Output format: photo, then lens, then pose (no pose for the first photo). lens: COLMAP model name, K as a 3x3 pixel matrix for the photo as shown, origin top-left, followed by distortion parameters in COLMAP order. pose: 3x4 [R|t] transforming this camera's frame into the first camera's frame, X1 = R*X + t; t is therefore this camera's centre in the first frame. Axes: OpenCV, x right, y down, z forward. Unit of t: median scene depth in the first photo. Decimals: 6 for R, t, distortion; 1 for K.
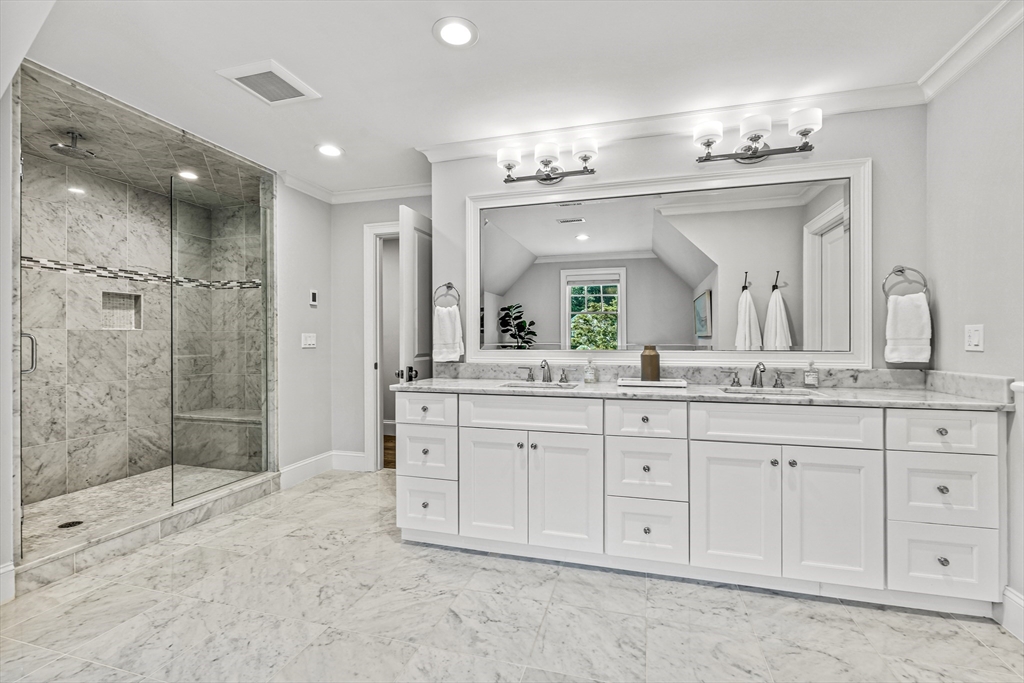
lens RADIAL K [[454.4, 0, 512.0], [0, 454.4, 341.8], [0, 0, 1]] dist [-0.003148, -0.000155]
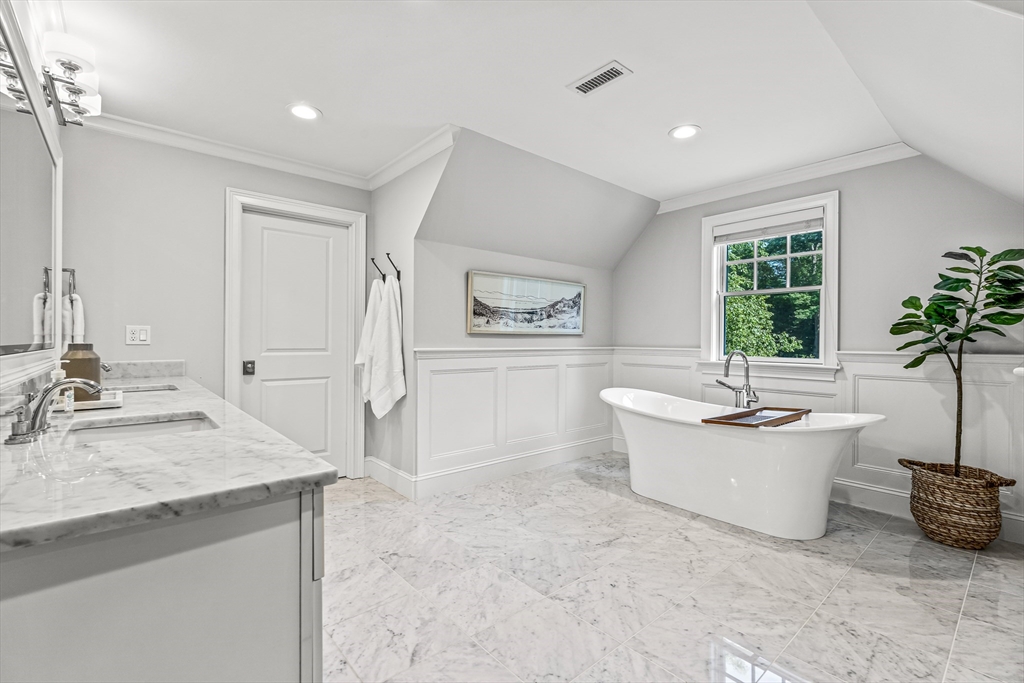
lens RADIAL K [[454.4, 0, 513.4], [0, 454.4, 341.1], [0, 0, 1]] dist [-0.003148, -0.000155]
pose [[-0.838503, -0.004434, 0.544879, -0.824155], [-0.002302, 0.999987, 0.004594, 0.000585], [-0.544892, 0.002598, -0.838502, 1.775635]]
